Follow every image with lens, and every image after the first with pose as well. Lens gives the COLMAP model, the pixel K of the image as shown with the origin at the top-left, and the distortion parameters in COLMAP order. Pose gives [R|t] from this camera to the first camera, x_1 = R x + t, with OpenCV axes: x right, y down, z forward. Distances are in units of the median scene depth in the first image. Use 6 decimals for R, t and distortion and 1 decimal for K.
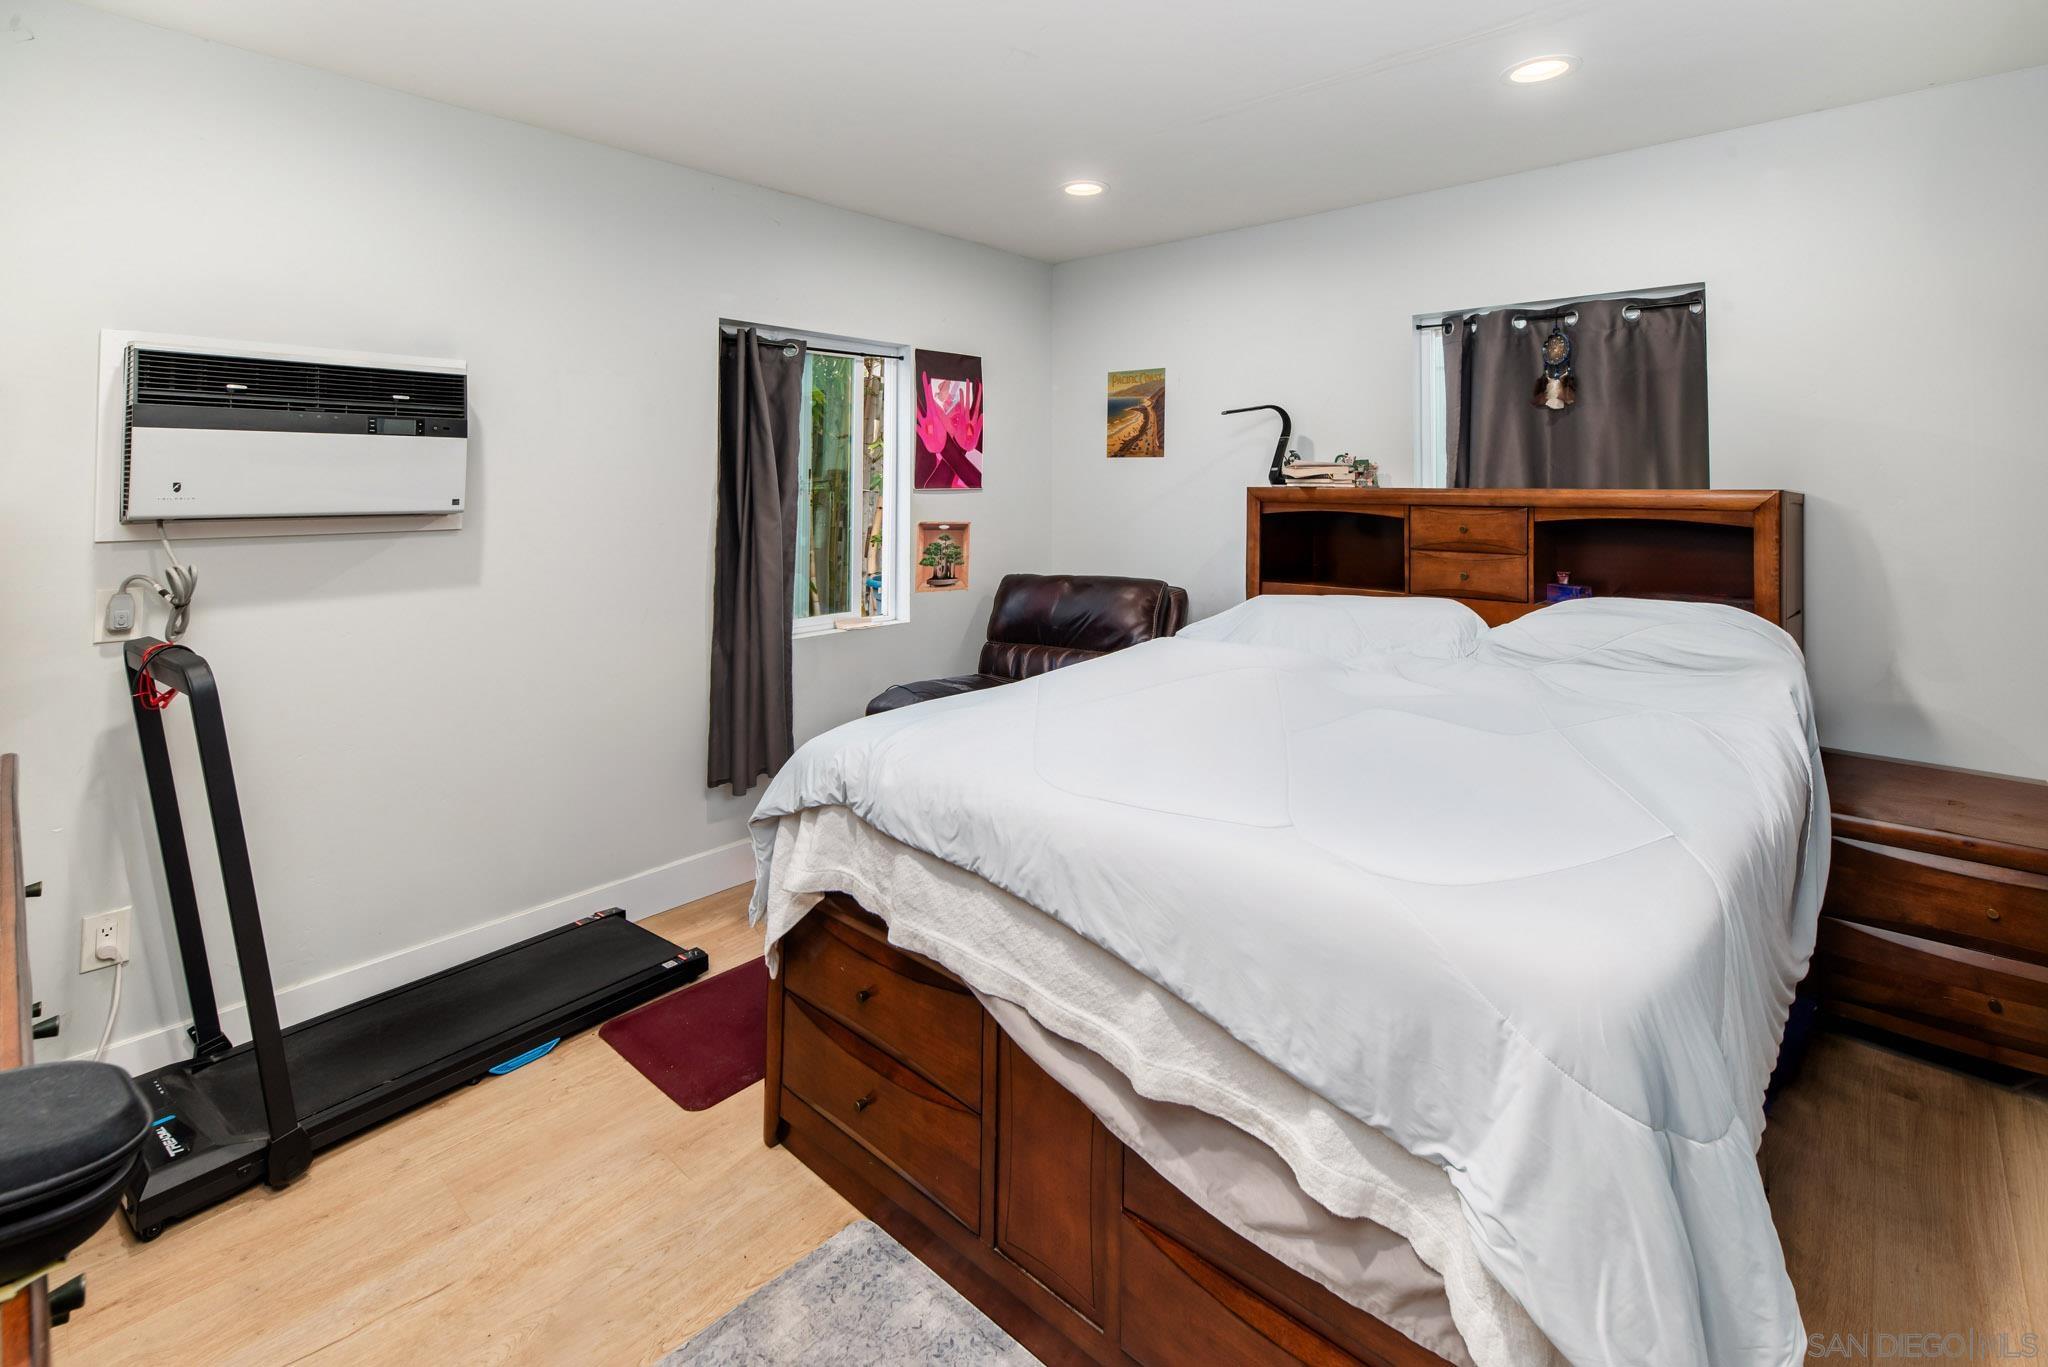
lens RADIAL K [[889.9, 0, 1024.0], [0, 889.9, 683.5], [0, 0, 1]] dist [-0.001395, -0.000160]
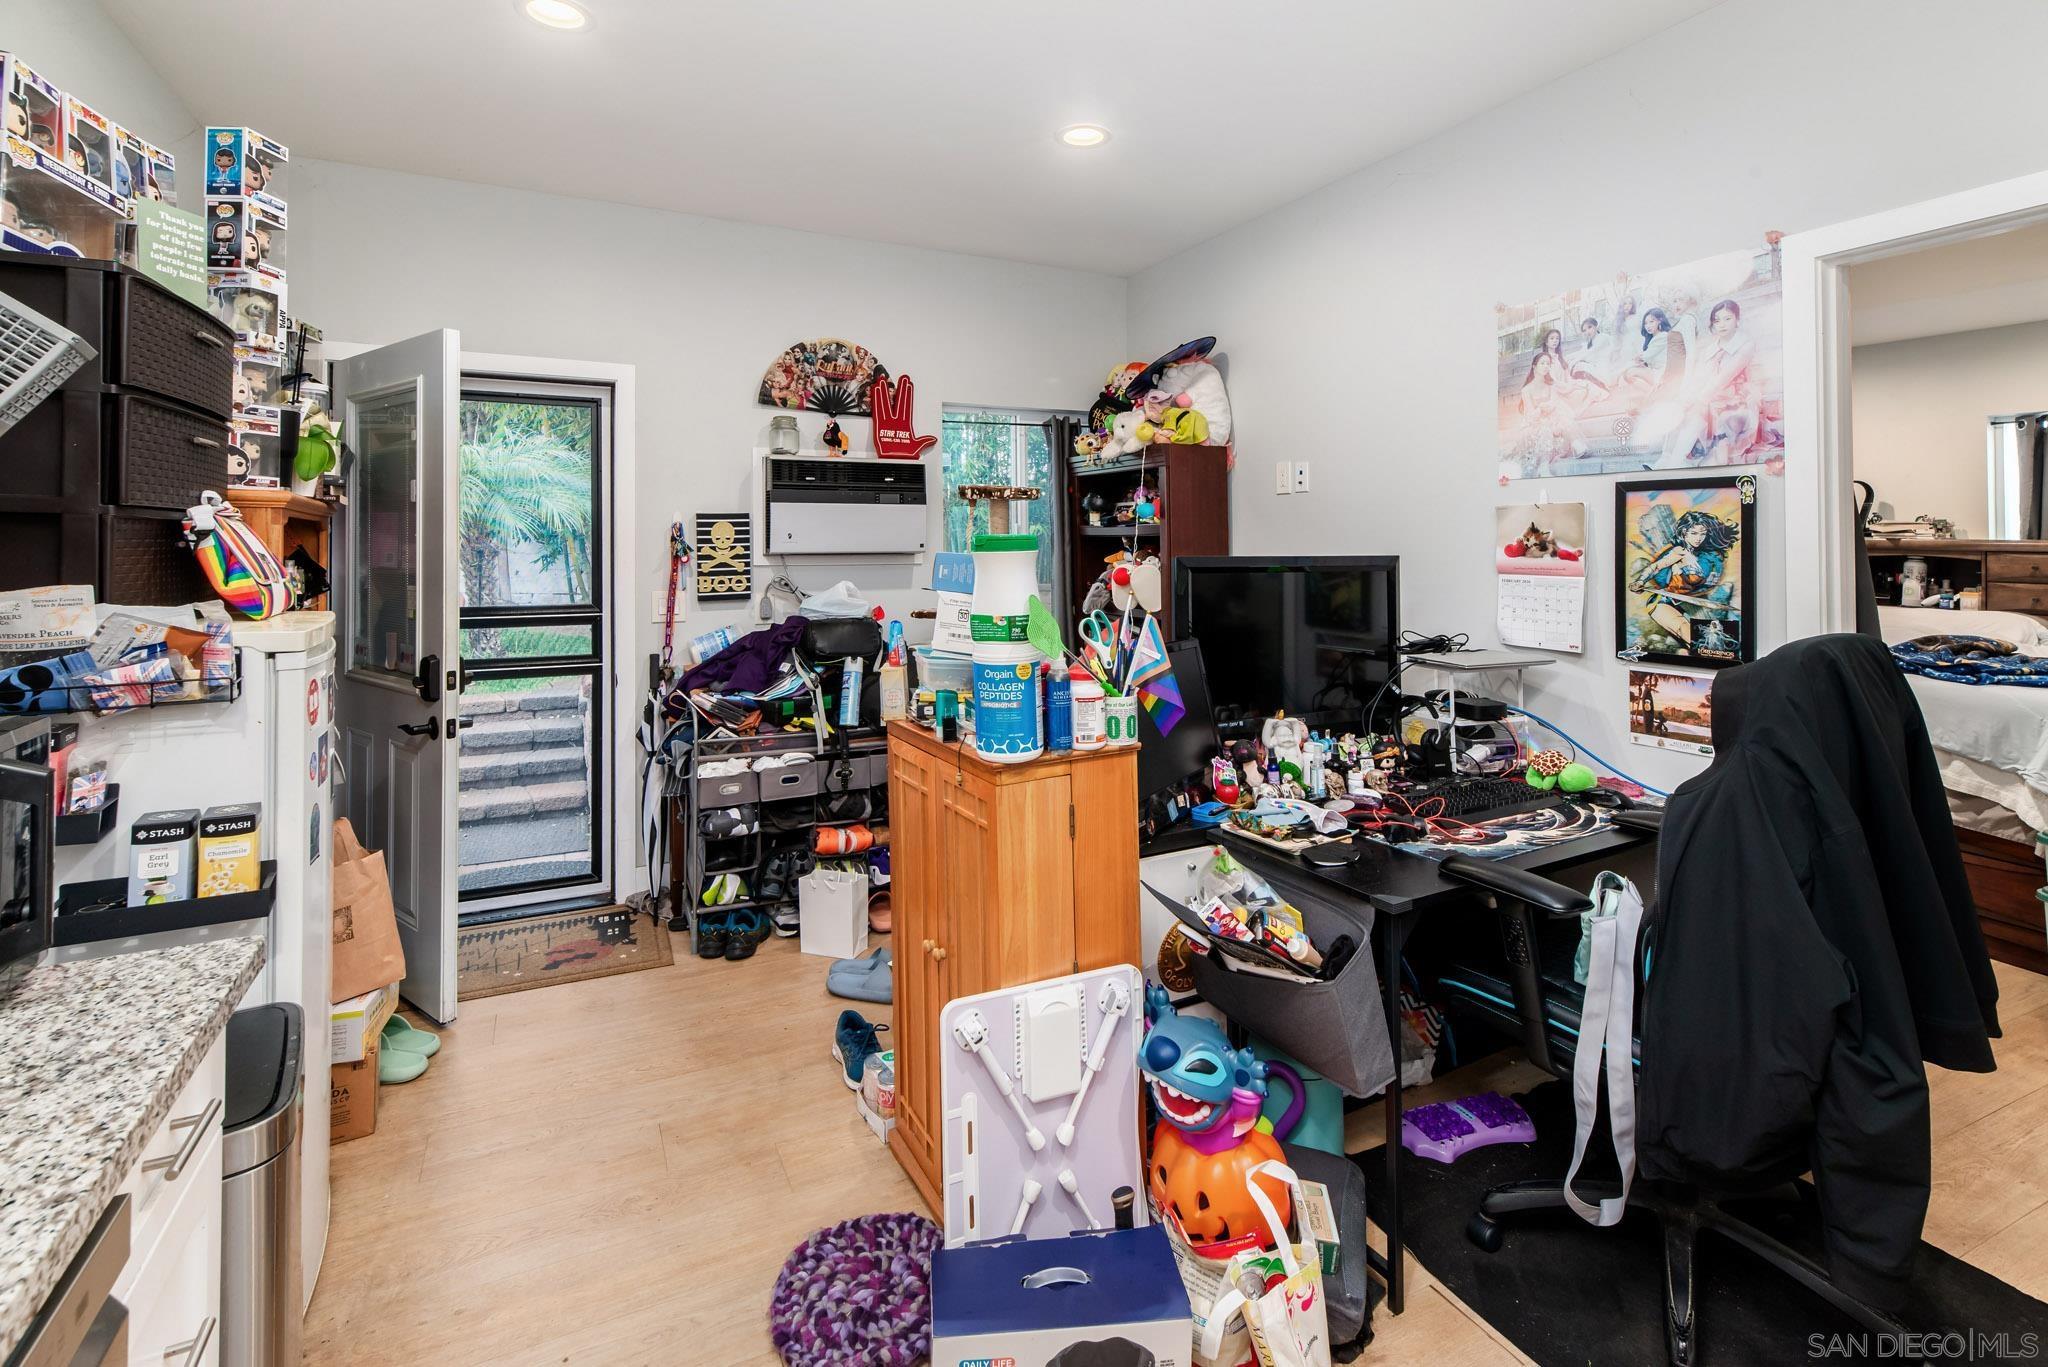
lens RADIAL K [[965.0, 0, 1024.0], [0, 965.0, 683.5], [0, 0, 1]] dist [-0.022918, -0.000016]
pose [[0.929635, 0.048562, -0.365268, -0.409984], [-0.079039, 0.994485, -0.068944, 0.221338], [0.359905, 0.092963, 0.928346, -0.871538]]
